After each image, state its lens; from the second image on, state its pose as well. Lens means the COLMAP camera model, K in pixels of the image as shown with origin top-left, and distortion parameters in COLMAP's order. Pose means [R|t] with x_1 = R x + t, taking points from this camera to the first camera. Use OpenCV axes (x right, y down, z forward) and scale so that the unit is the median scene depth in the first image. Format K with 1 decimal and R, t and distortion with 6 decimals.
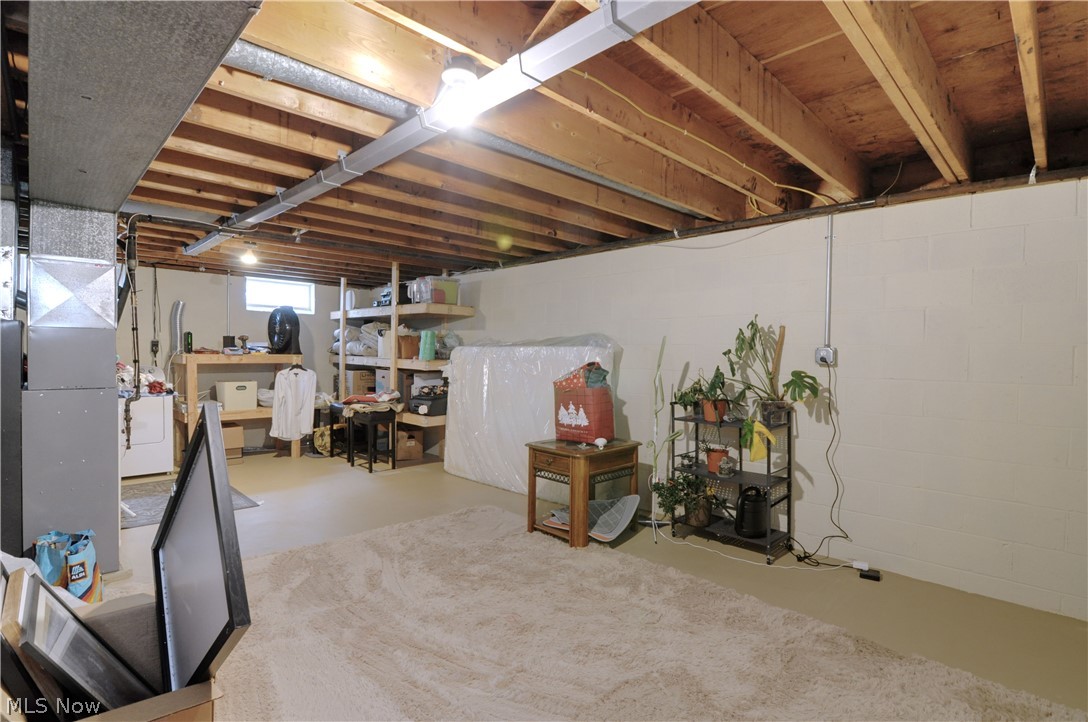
lens RADIAL K [[524.2, 0, 549.8], [0, 524.2, 358.1], [0, 0, 1]] dist [-0.015385, -0.001235]
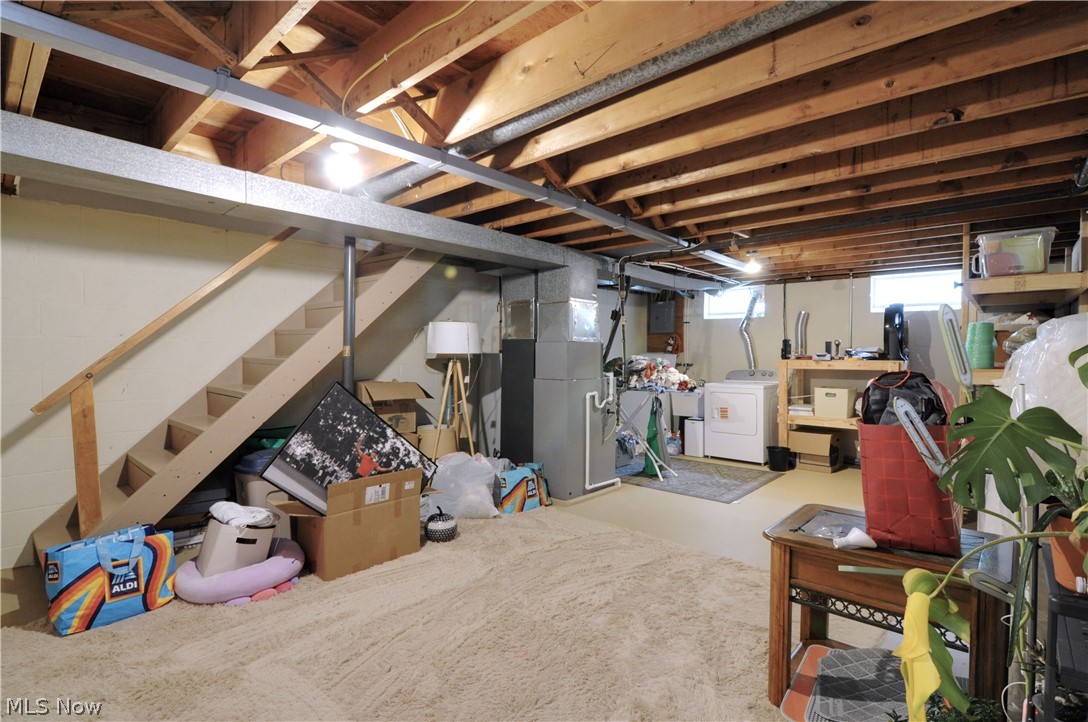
lens RADIAL K [[524.2, 0, 549.5], [0, 524.2, 363.2], [0, 0, 1]] dist [-0.015385, -0.001235]
pose [[0.055944, 0.004451, -0.998424, 0.354155], [-0.010663, 0.999936, 0.003860, 0.000310], [0.998377, 0.010430, 0.055988, 0.431699]]
